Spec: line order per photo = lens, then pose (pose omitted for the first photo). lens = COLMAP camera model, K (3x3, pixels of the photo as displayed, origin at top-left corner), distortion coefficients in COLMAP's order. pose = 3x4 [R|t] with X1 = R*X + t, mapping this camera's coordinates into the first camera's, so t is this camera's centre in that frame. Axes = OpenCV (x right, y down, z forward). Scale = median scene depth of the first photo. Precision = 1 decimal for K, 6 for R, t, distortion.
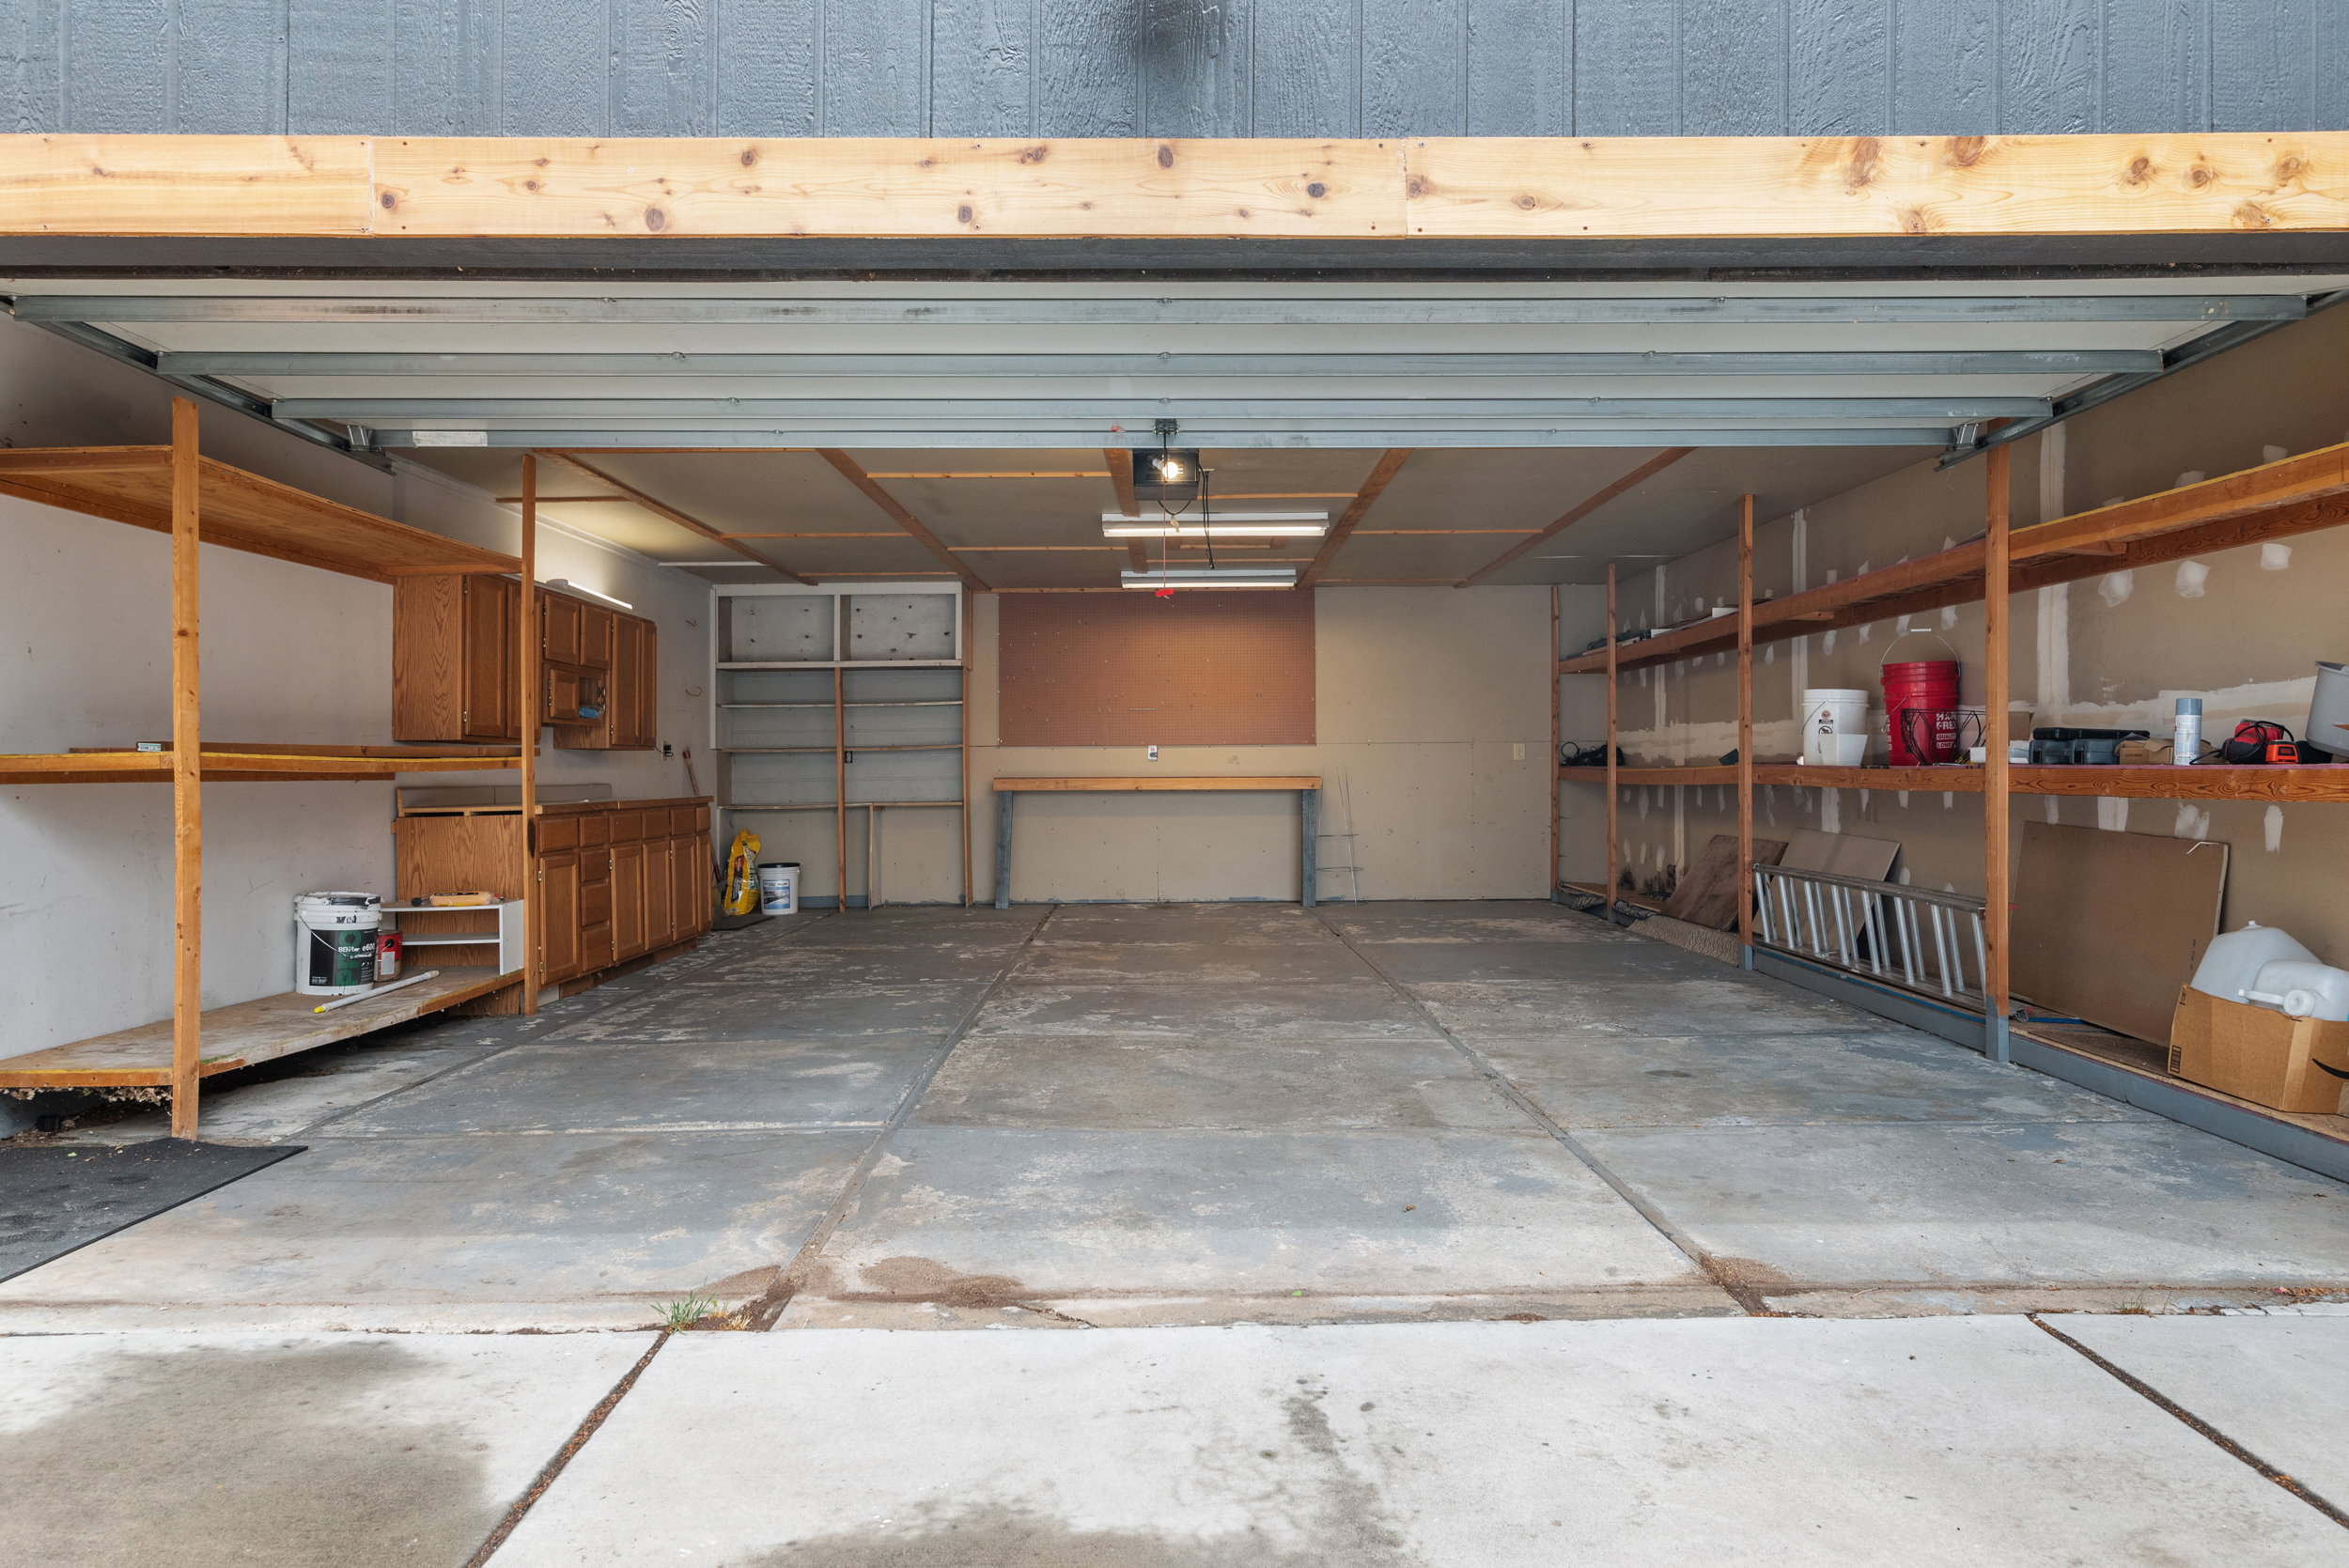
lens RADIAL K [[1493.9, 0, 1171.9], [0, 1493.9, 779.5], [0, 0, 1]] dist [0.000010, -0.000545]
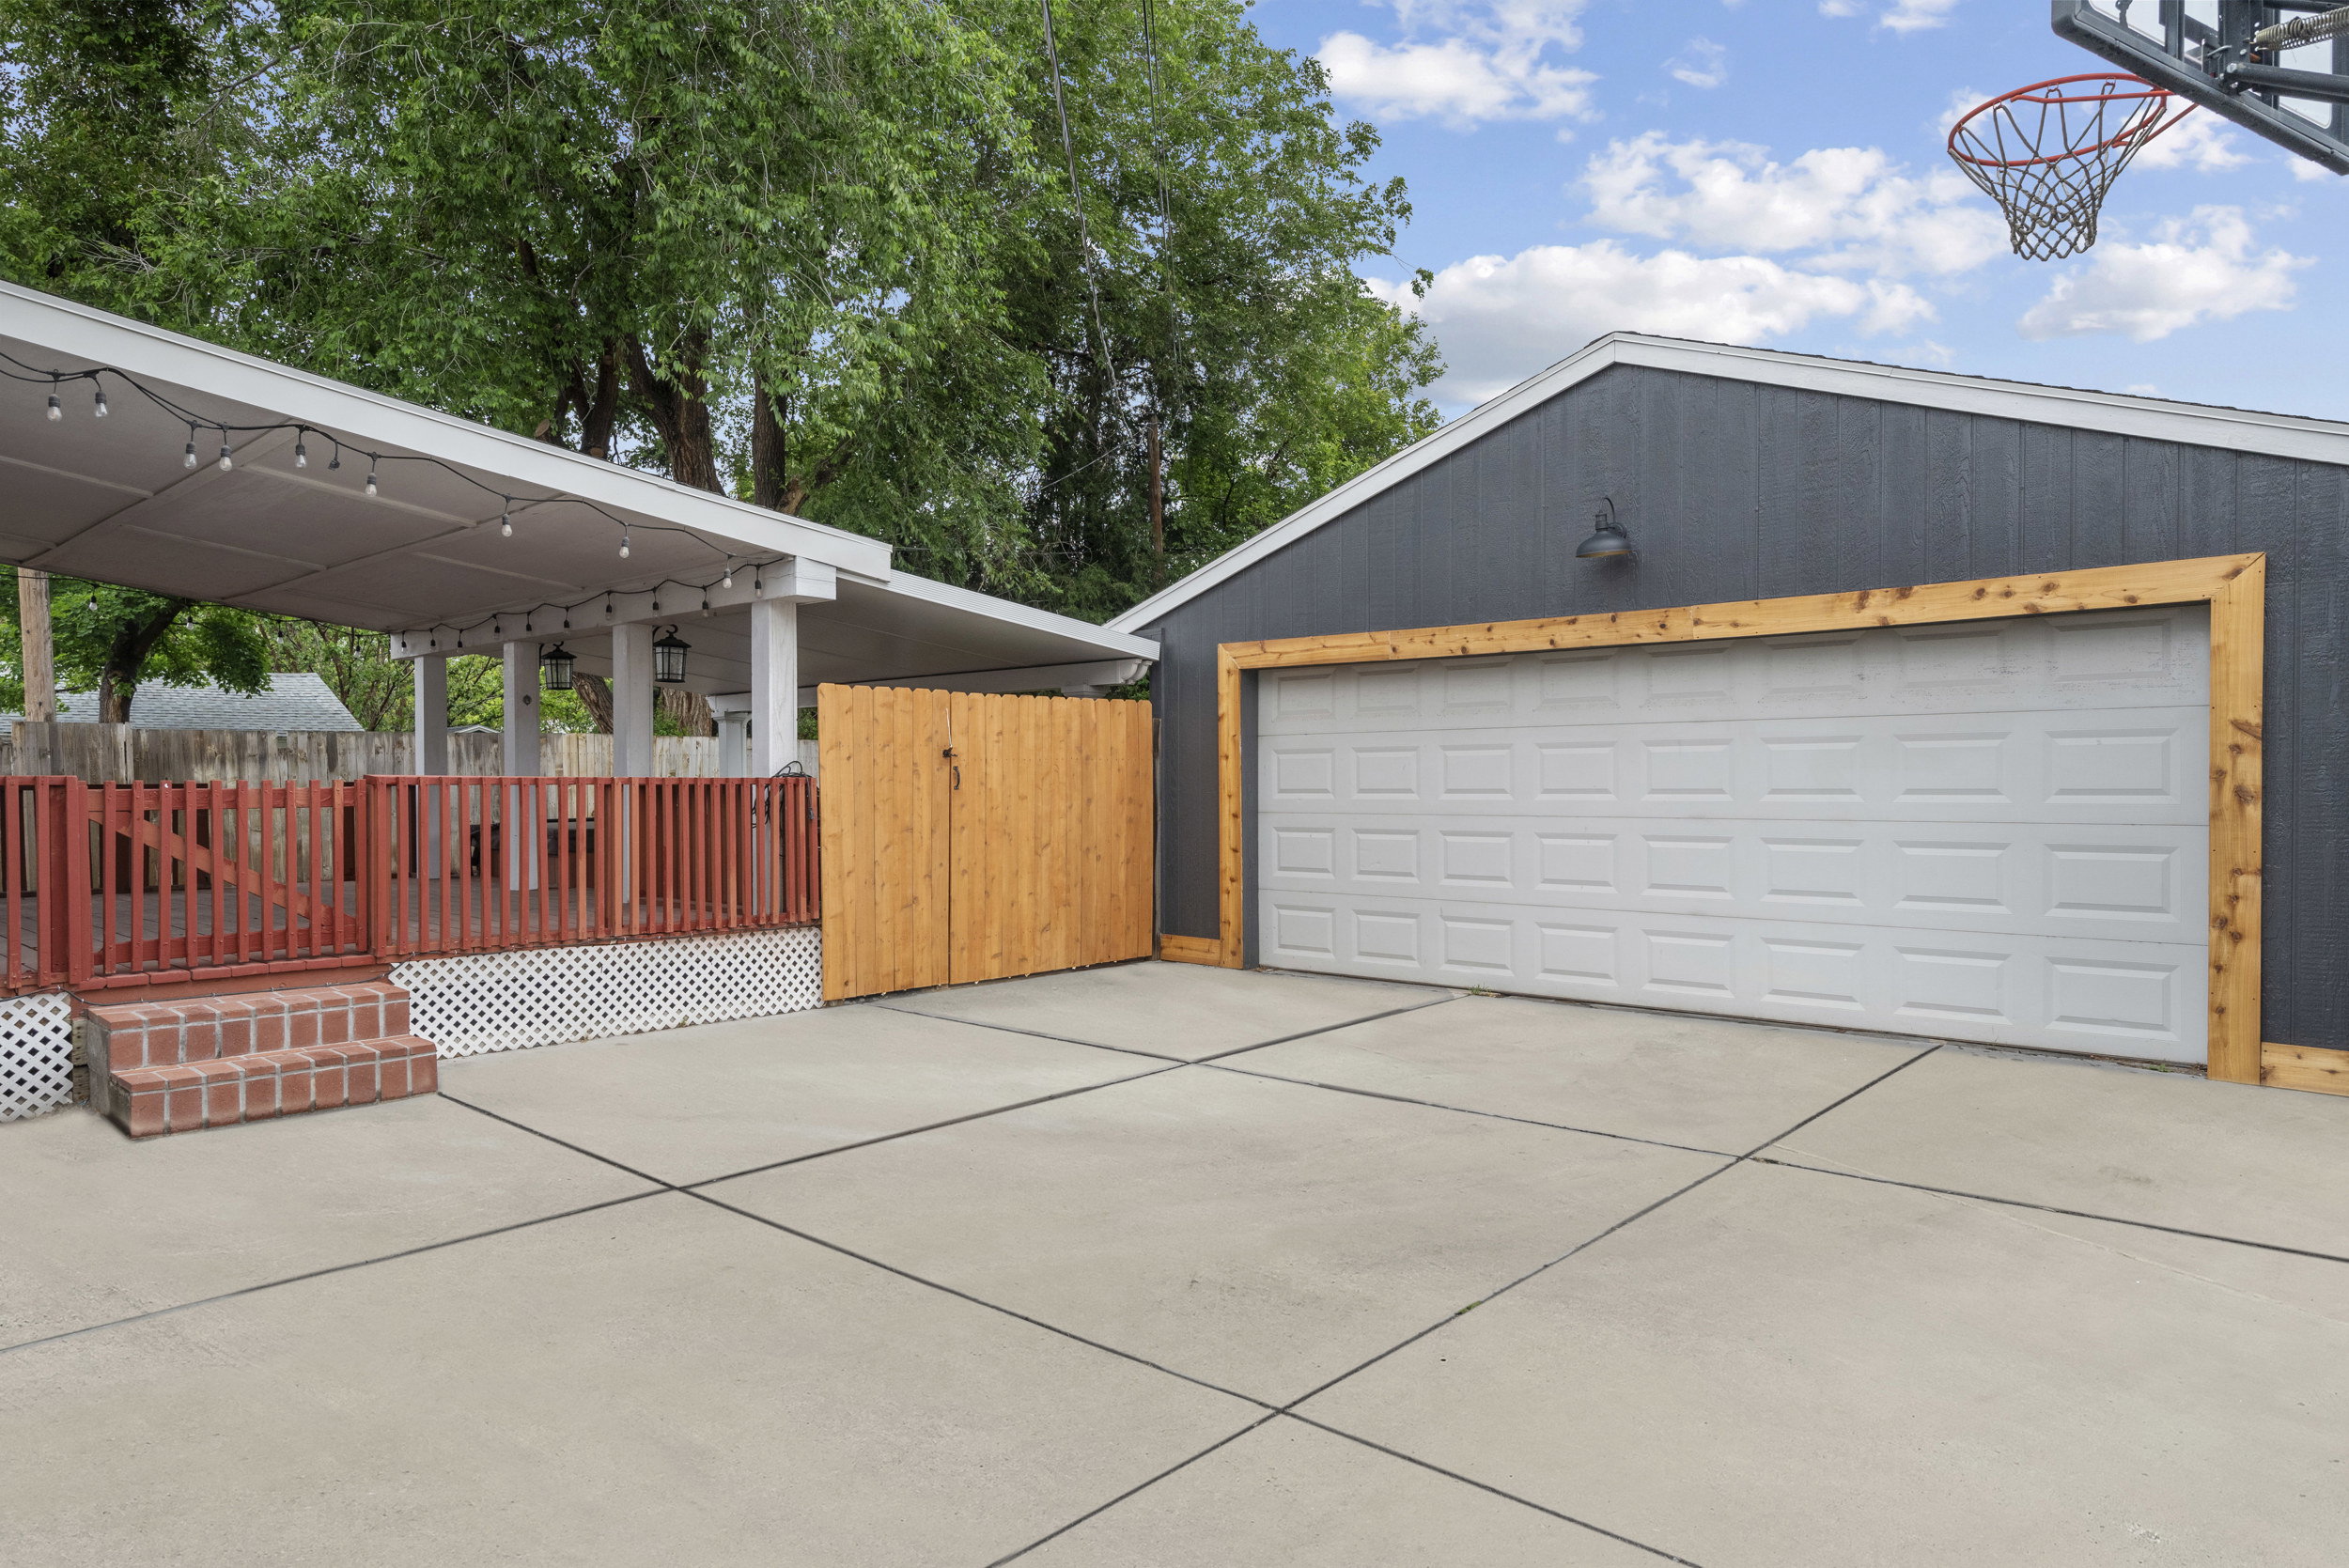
lens RADIAL K [[1458.1, 0, 1165.8], [0, 1458.1, 779.9], [0, 0, 1]] dist [0.003494, 0.000440]
pose [[0.740601, -0.000551, -0.671944, 1.295773], [-0.000449, 0.999999, -0.001315, -0.088893], [0.671944, 0.001276, 0.740601, -1.769742]]
